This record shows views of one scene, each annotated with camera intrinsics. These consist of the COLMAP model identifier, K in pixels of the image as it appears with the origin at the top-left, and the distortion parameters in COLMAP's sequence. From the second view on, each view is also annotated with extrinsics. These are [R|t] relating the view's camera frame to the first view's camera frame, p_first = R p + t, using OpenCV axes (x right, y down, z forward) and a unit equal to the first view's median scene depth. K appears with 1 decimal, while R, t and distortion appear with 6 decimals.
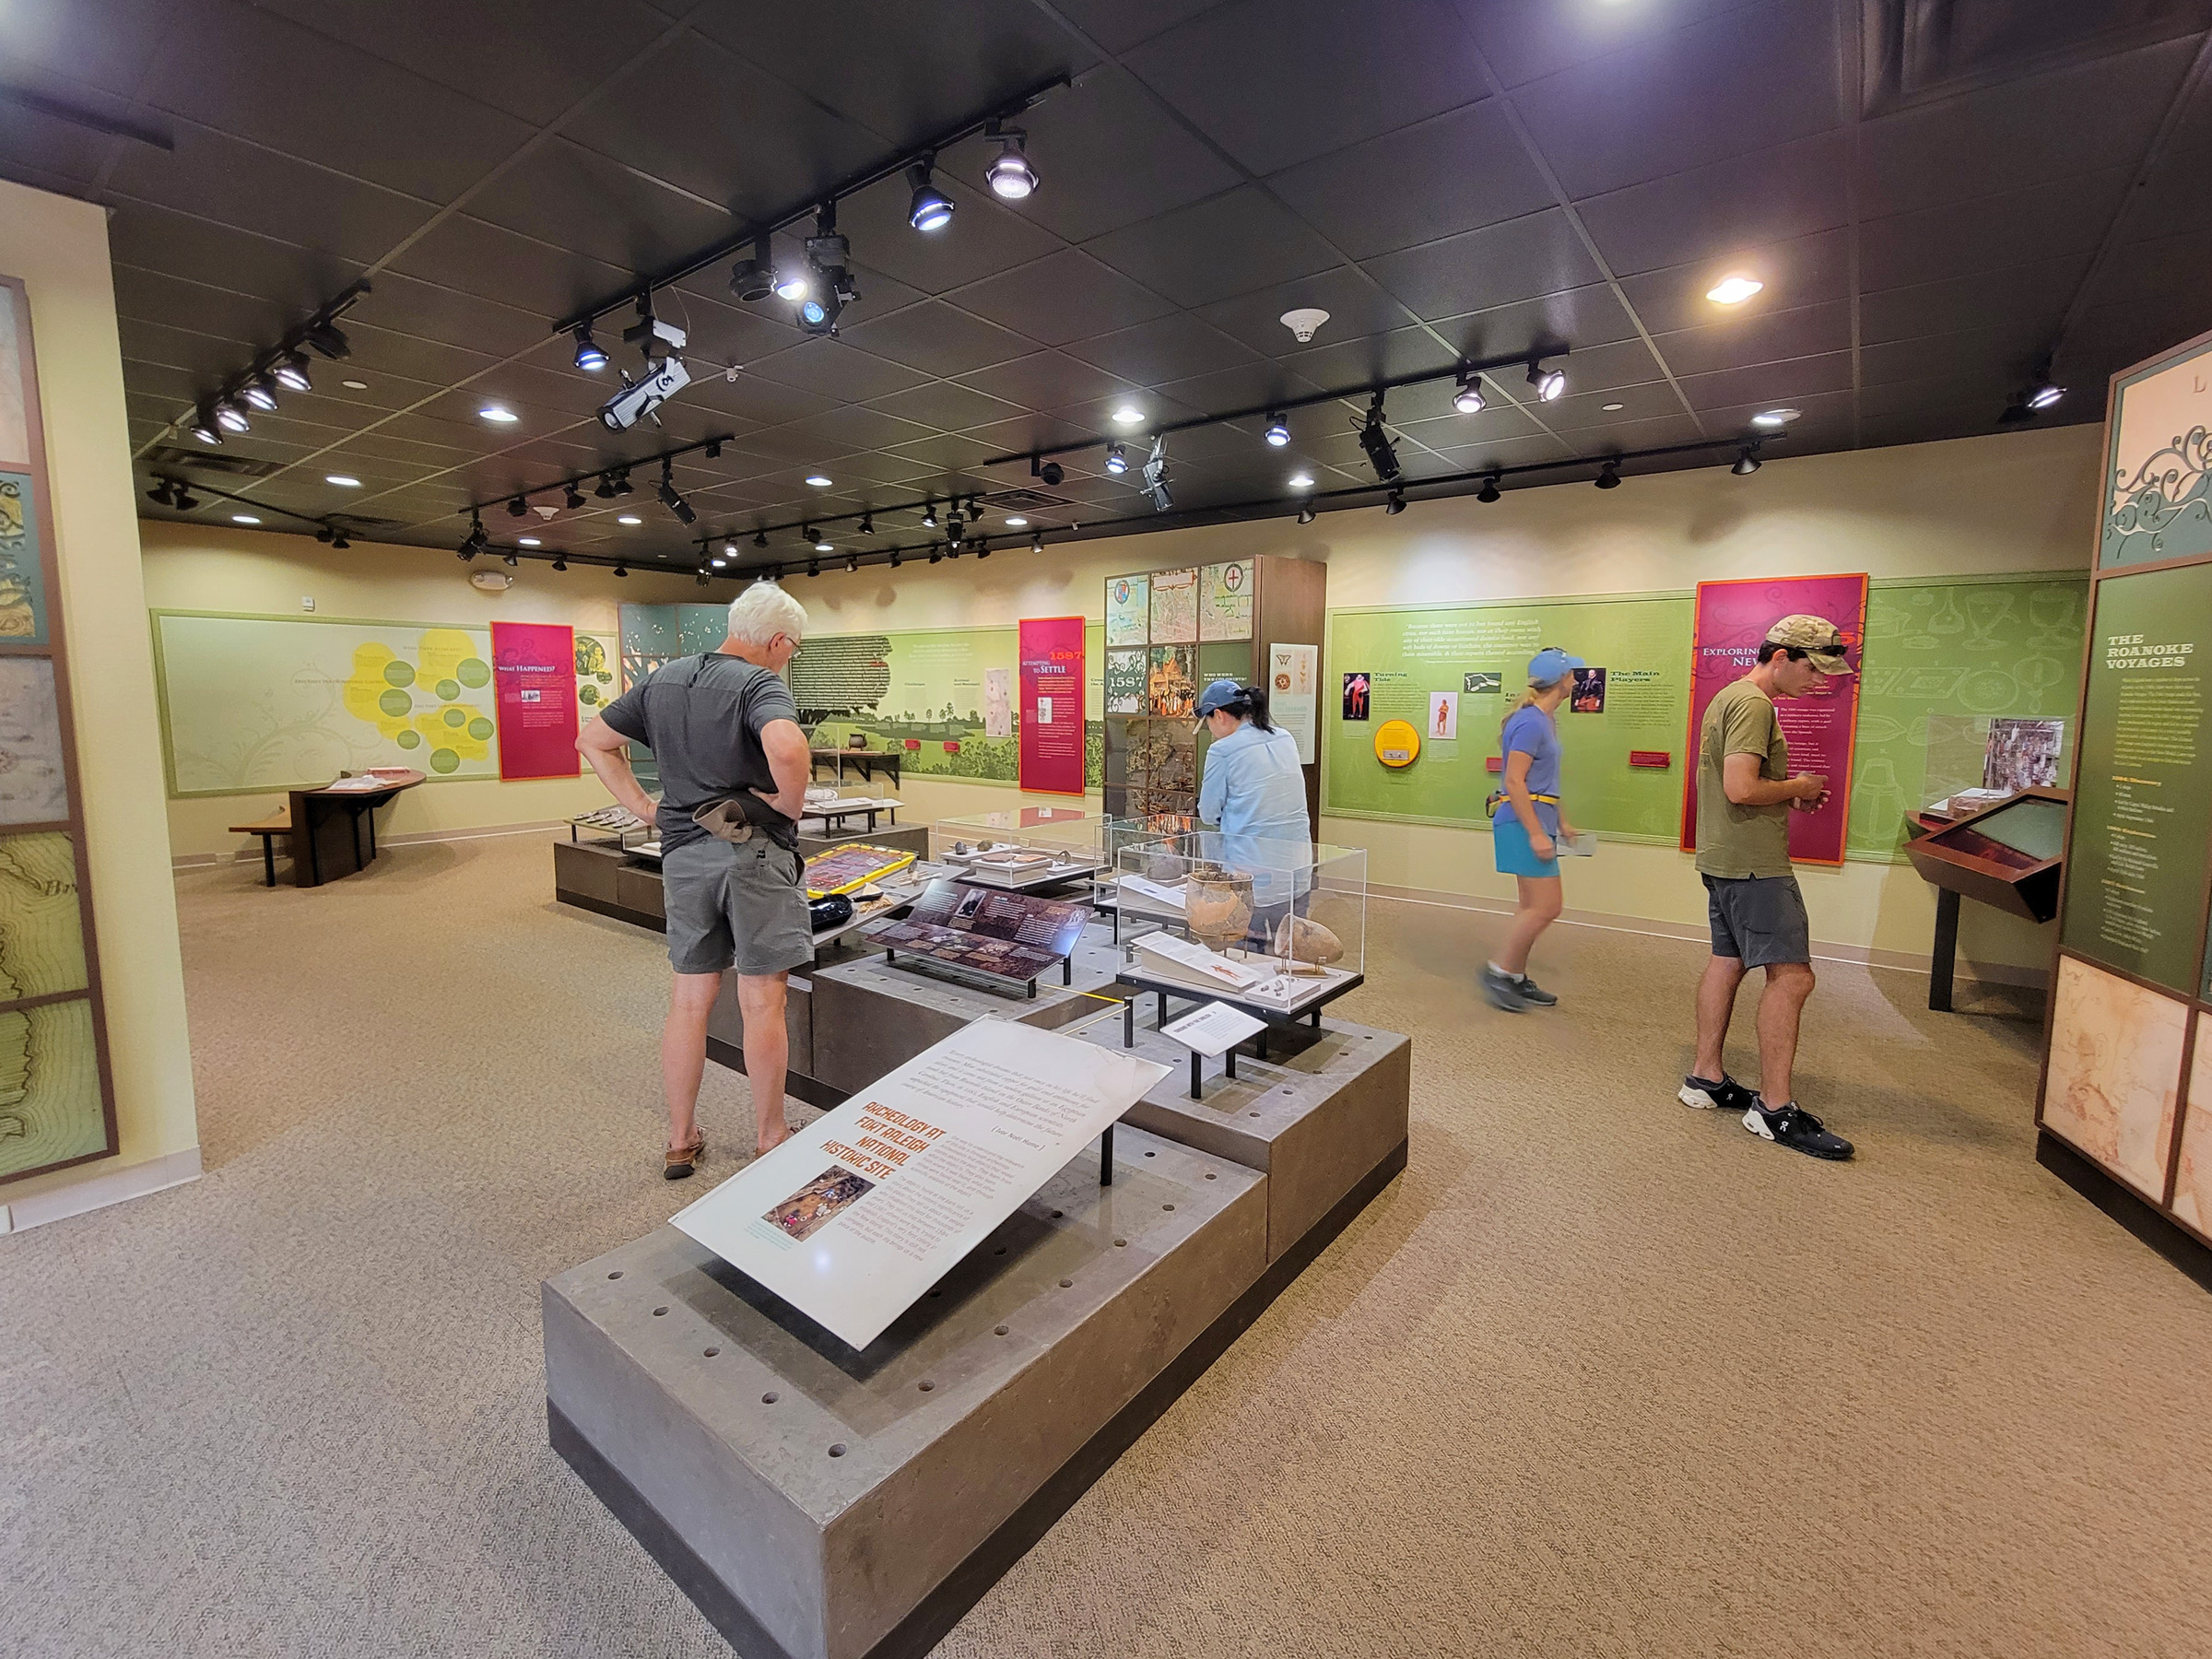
lens RADIAL K [[975.9, 0, 1079.3], [0, 975.9, 798.3], [0, 0, 1]] dist [0.000763, 0.000345]
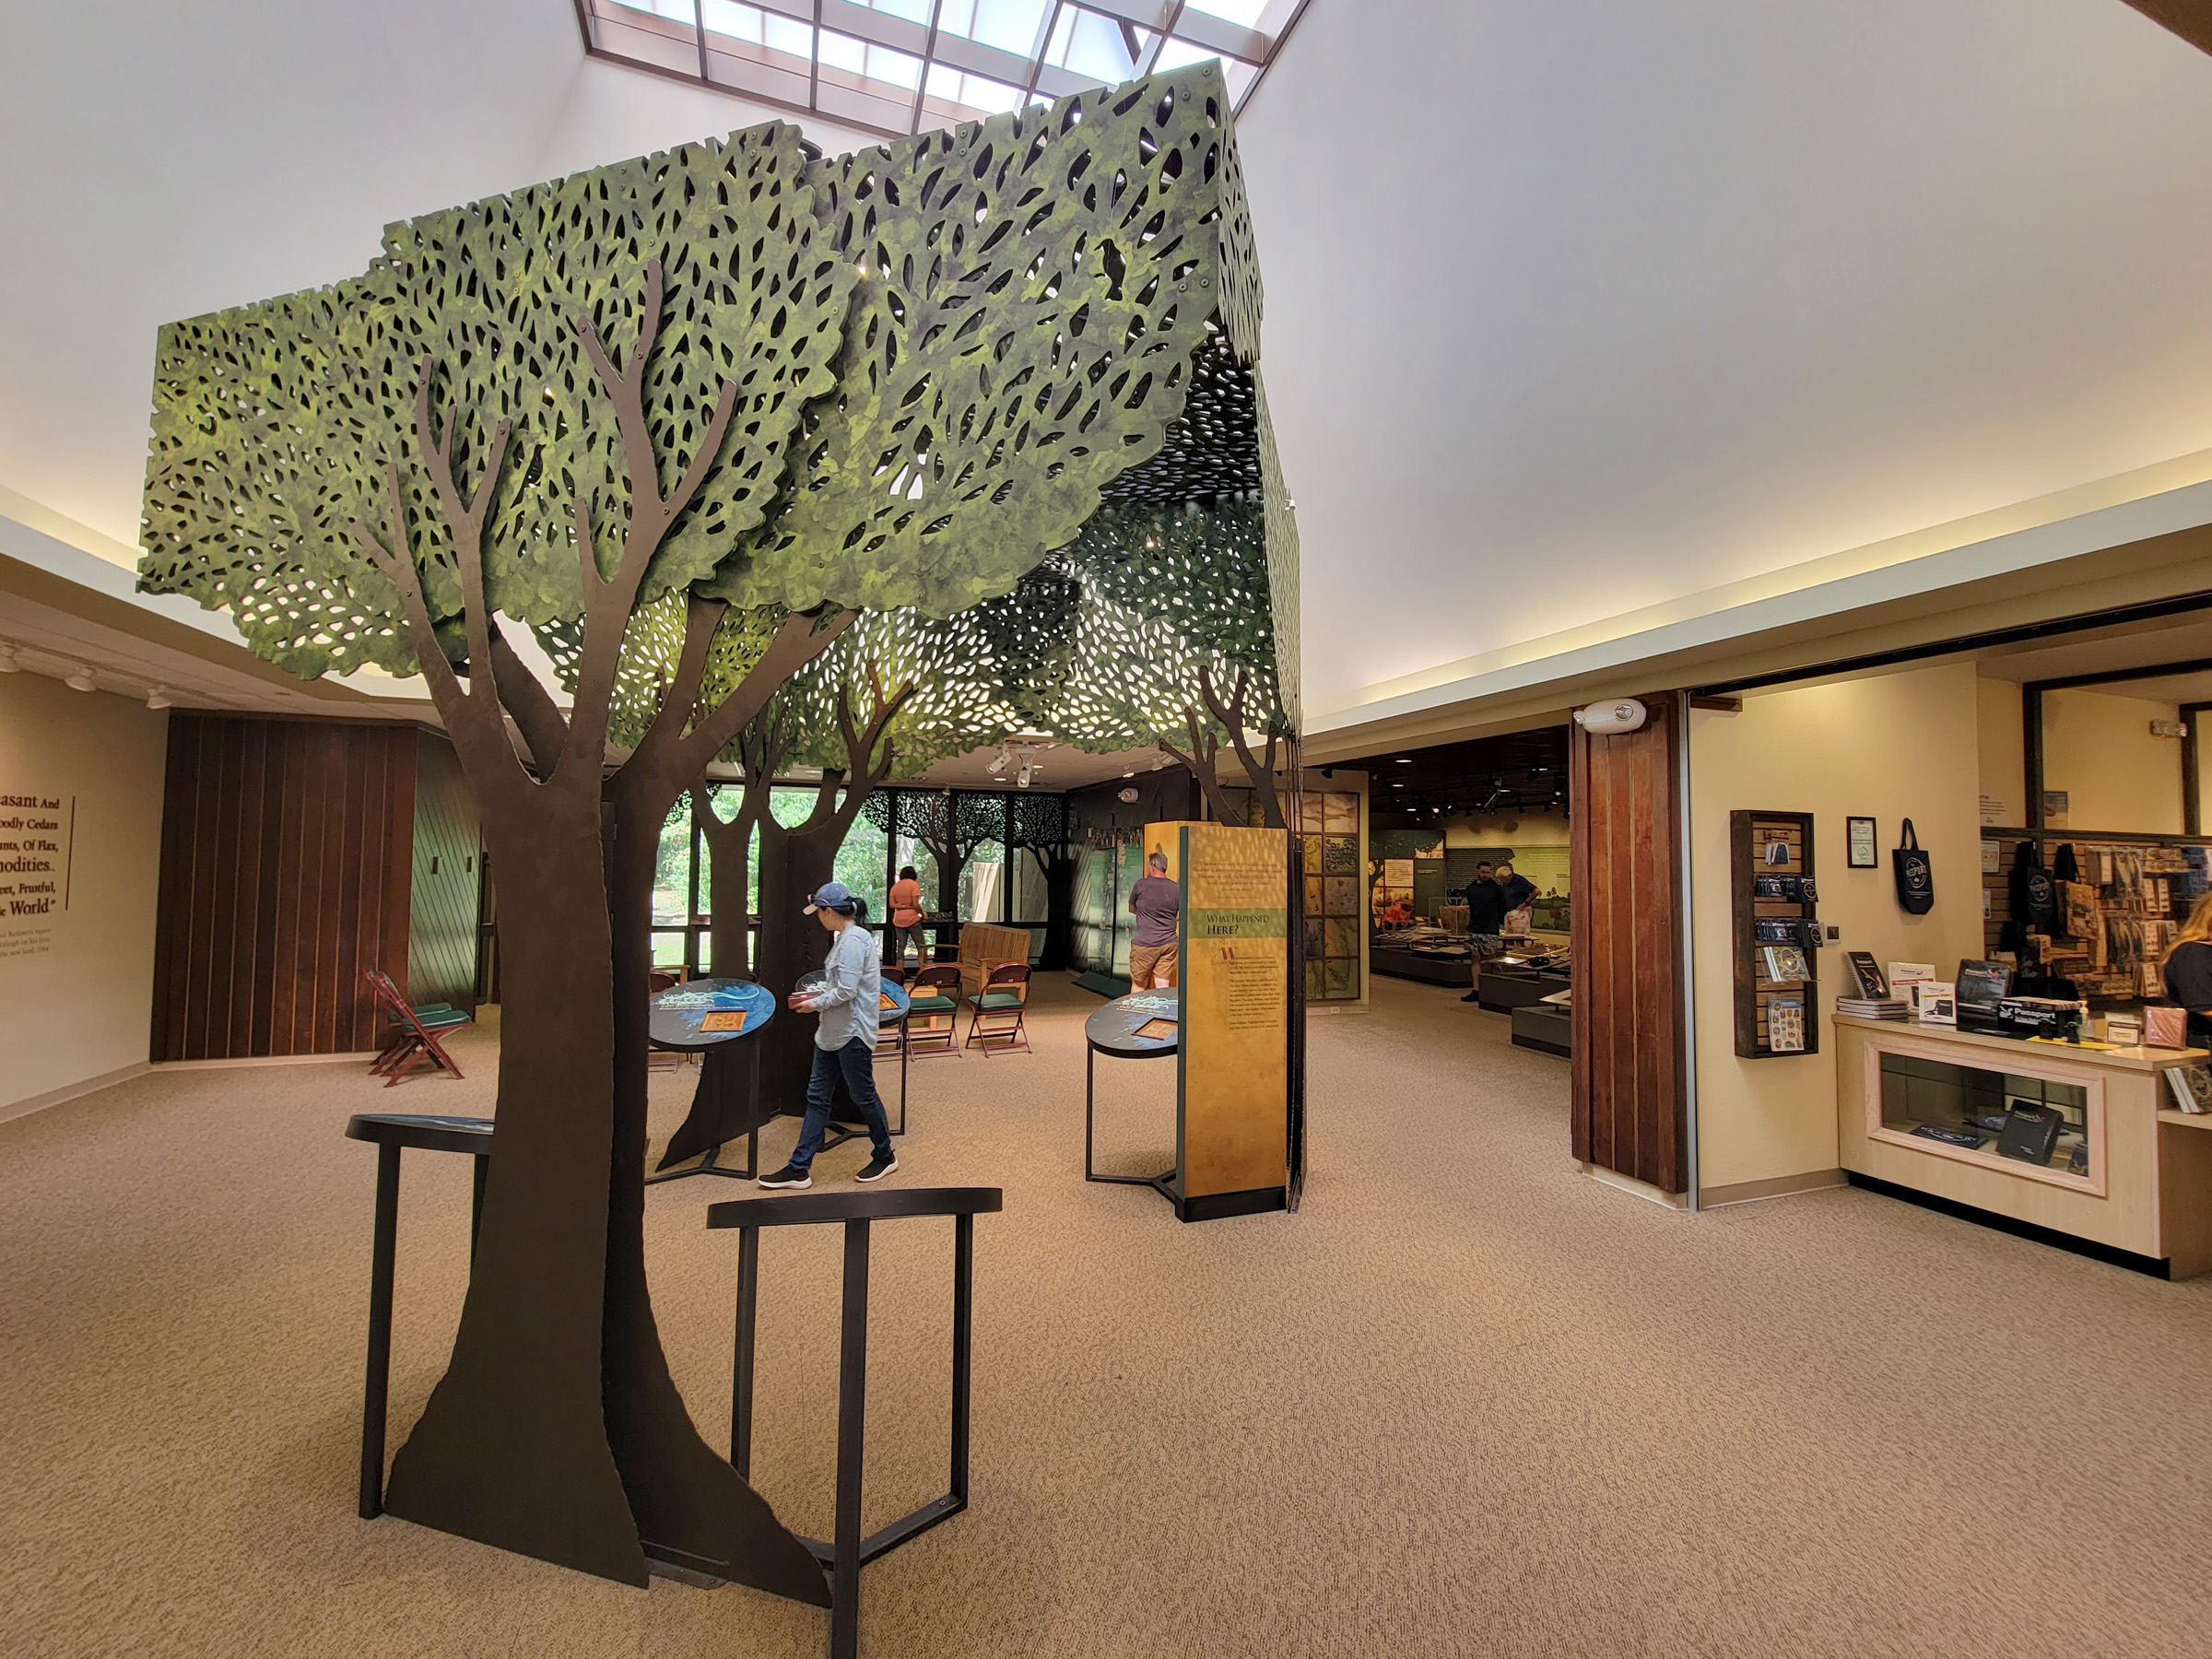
lens RADIAL K [[888.6, 0, 1098.9], [0, 888.6, 829.8], [0, 0, 1]] dist [0.000642, 0.000009]
pose [[0.852005, -0.021453, -0.523094, 0.008089], [-0.061159, 0.988241, -0.140143, 0.092676], [0.519949, 0.151394, 0.840674, -0.994608]]
